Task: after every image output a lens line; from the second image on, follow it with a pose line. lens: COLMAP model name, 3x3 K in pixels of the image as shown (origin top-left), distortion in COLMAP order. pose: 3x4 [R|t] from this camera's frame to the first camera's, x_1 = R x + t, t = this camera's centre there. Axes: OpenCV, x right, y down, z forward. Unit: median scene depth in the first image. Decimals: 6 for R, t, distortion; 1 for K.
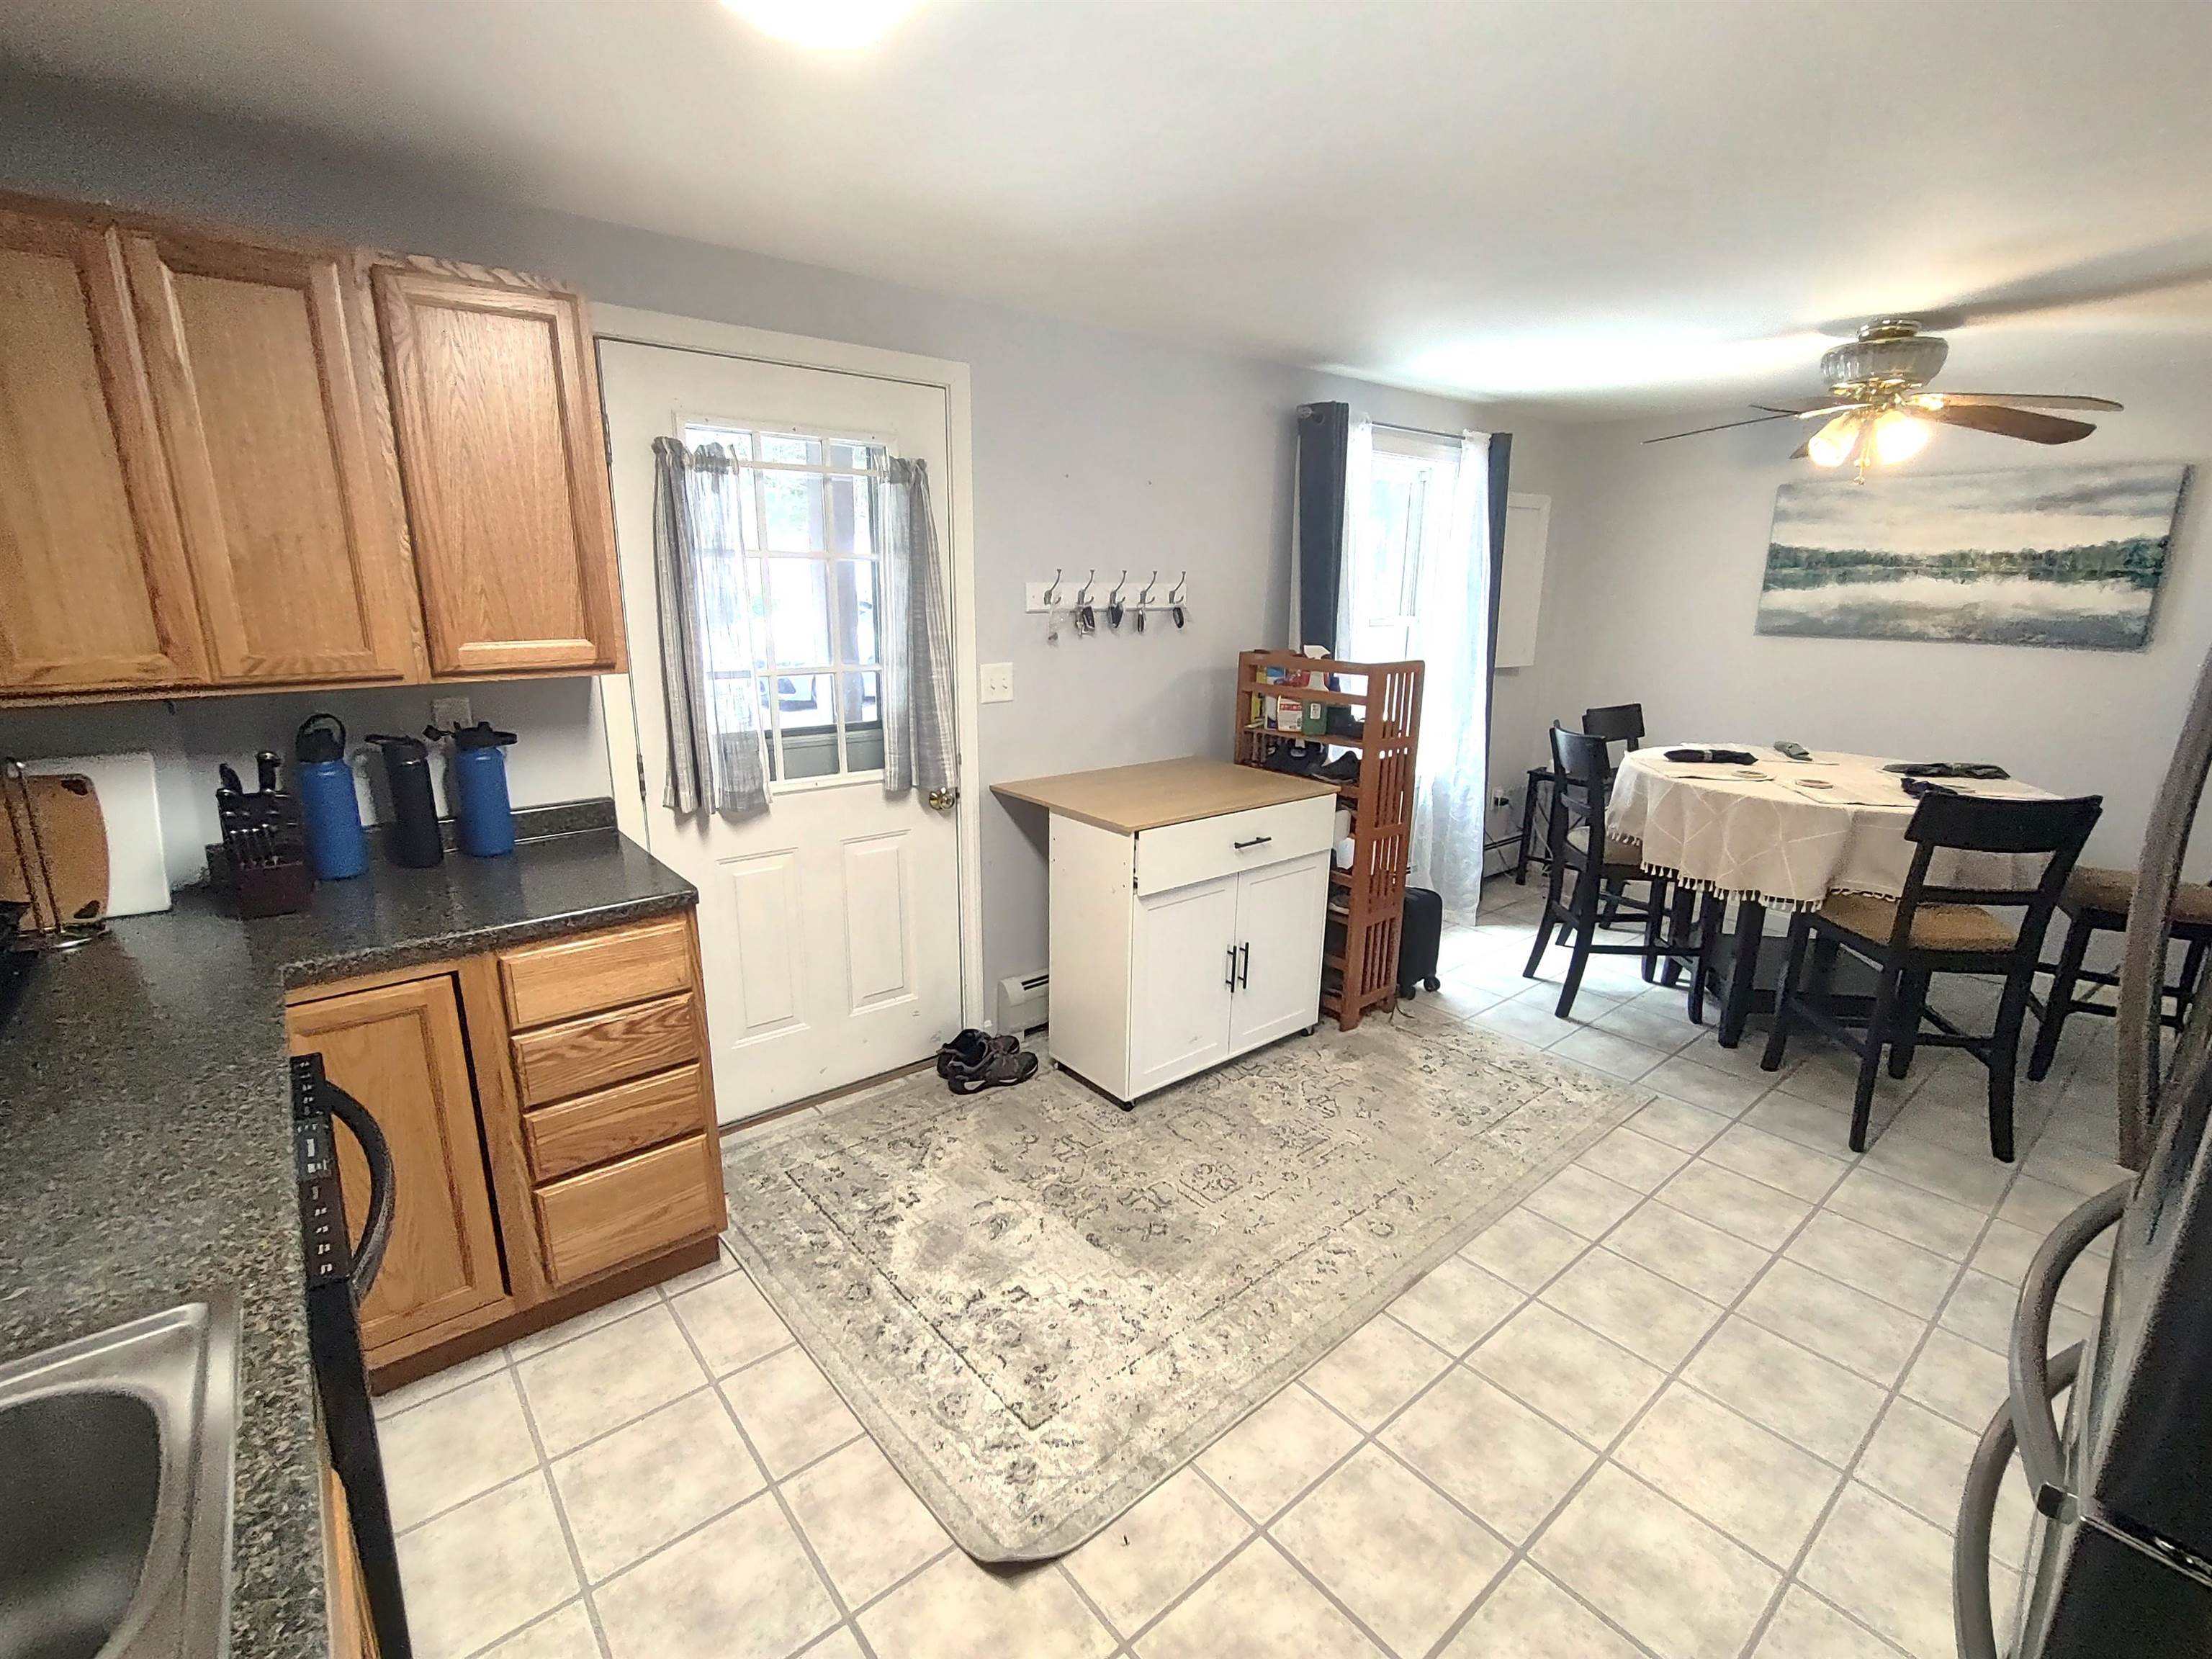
lens RADIAL K [[1010.6, 0, 1112.3], [0, 1010.6, 836.0], [0, 0, 1]] dist [-0.003523, -0.000797]
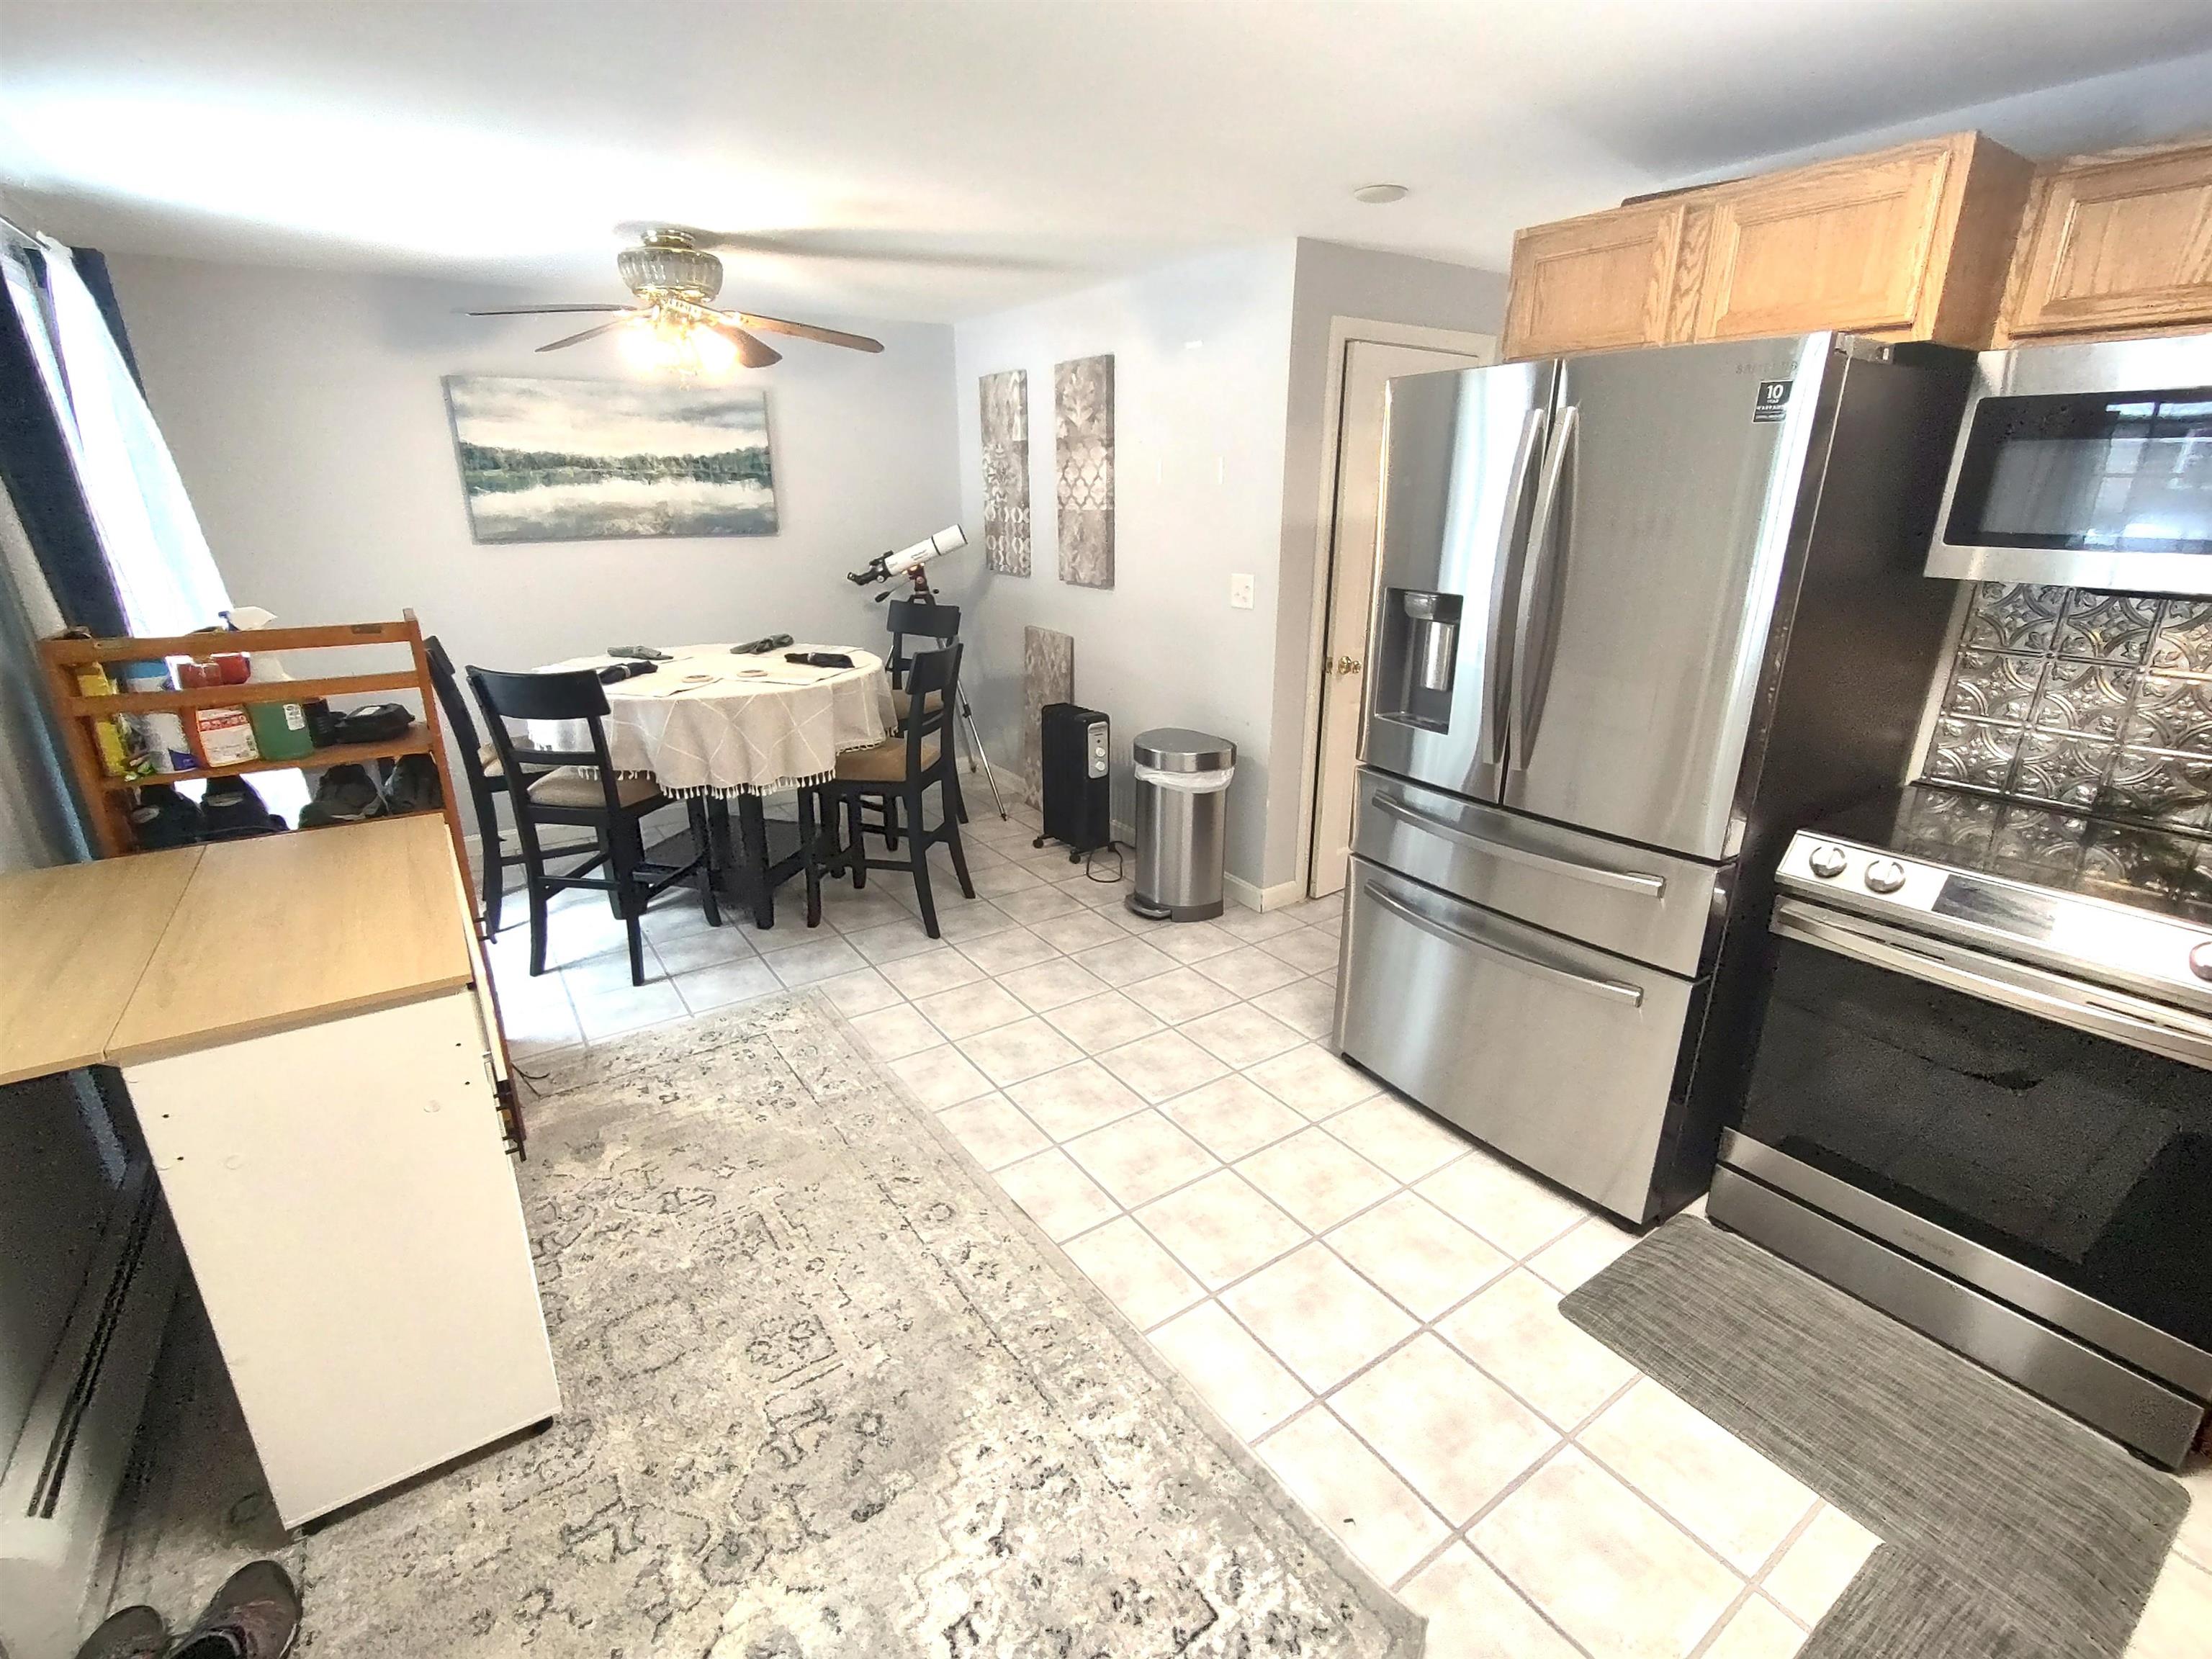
lens RADIAL K [[1010.6, 0, 1111.4], [0, 1010.6, 823.8], [0, 0, 1]] dist [-0.003523, -0.000797]
pose [[0.093884, -0.326987, 0.940354, -0.341011], [0.247145, 0.922615, 0.296144, -0.124762], [-0.964420, 0.204601, 0.167432, 0.454091]]
